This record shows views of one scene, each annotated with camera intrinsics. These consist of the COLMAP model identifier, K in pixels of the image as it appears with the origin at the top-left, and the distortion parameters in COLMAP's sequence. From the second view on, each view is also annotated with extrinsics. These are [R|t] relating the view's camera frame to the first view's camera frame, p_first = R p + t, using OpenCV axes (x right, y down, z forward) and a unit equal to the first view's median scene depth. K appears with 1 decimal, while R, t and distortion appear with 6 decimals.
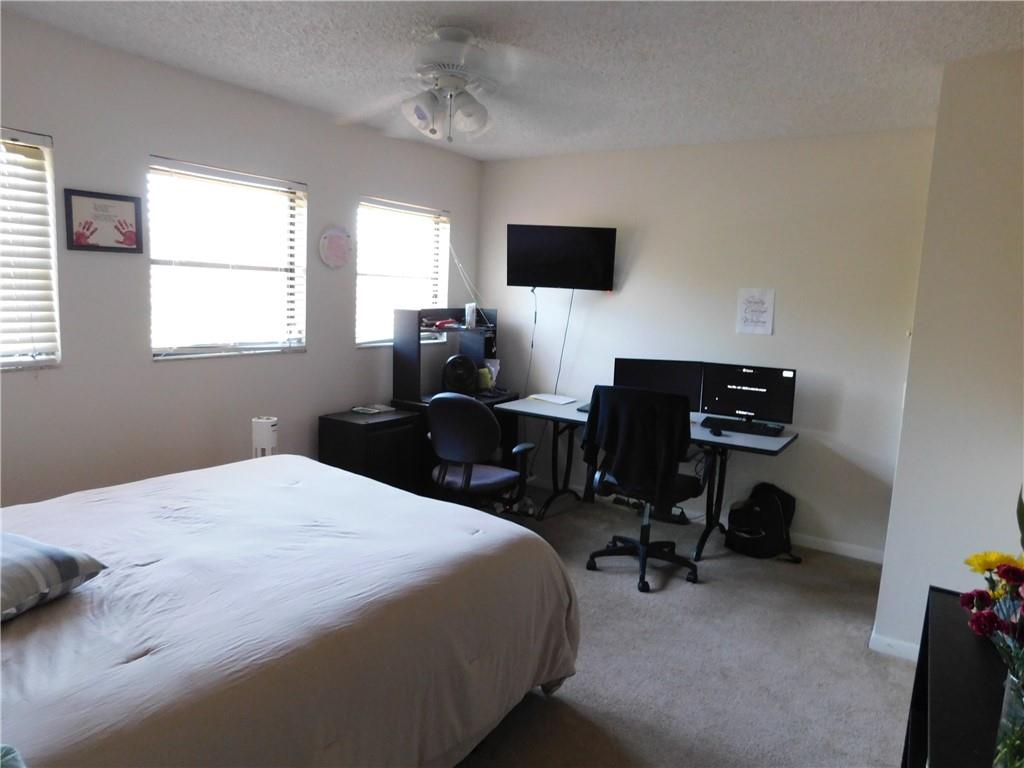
lens RADIAL K [[673.4, 0, 512.0], [0, 673.4, 384.0], [0, 0, 1]] dist [-0.073246, 0.058347]
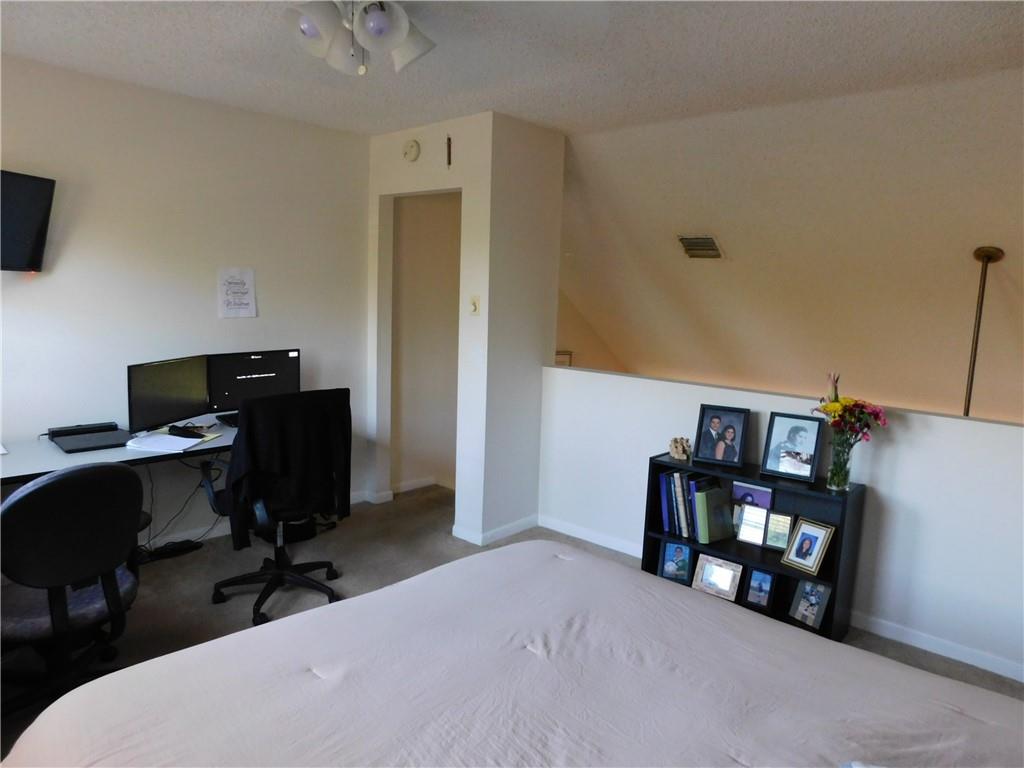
lens RADIAL K [[673.4, 0, 512.0], [0, 673.4, 384.0], [0, 0, 1]] dist [-0.073246, 0.058347]
pose [[0.152606, -0.176829, 0.972339, -0.505375], [0.107483, 0.980996, 0.161535, -0.094413], [-0.982425, 0.079859, 0.168713, 0.484018]]
